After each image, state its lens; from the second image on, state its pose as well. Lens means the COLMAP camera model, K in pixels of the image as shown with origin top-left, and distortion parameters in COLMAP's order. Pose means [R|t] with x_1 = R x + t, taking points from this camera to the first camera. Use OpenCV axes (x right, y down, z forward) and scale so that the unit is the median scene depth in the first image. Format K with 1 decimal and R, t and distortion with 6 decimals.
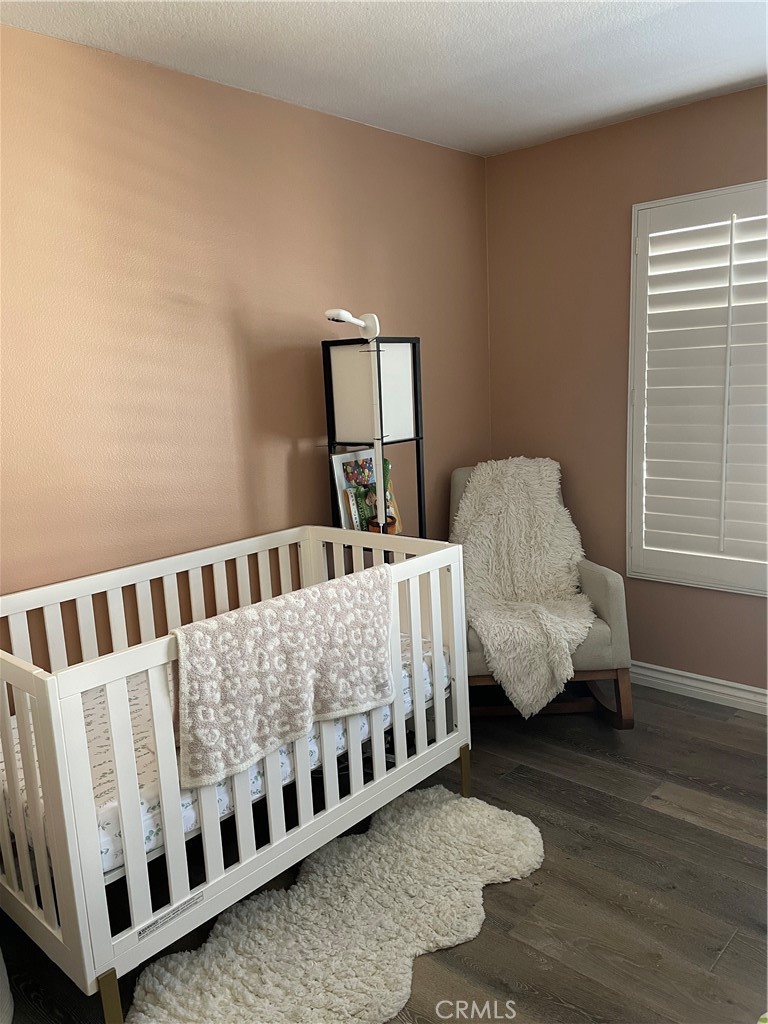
lens RADIAL K [[773.7, 0, 383.9], [0, 773.7, 513.5], [0, 0, 1]] dist [0.085679, -0.106922]
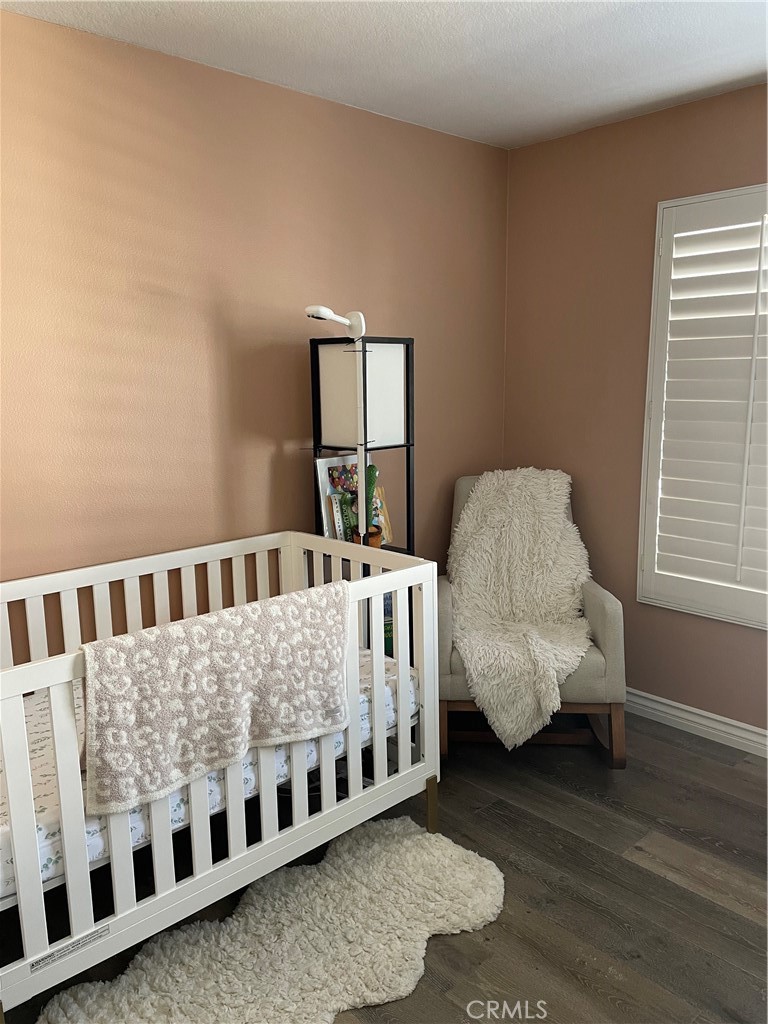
lens RADIAL K [[773.7, 0, 386.7], [0, 773.7, 509.8], [0, 0, 1]] dist [0.085679, -0.106922]
pose [[0.996168, 0.048147, -0.073014, 0.102601], [-0.048117, 0.998839, 0.002167, -0.021303], [0.073034, 0.001355, 0.997329, 0.064628]]
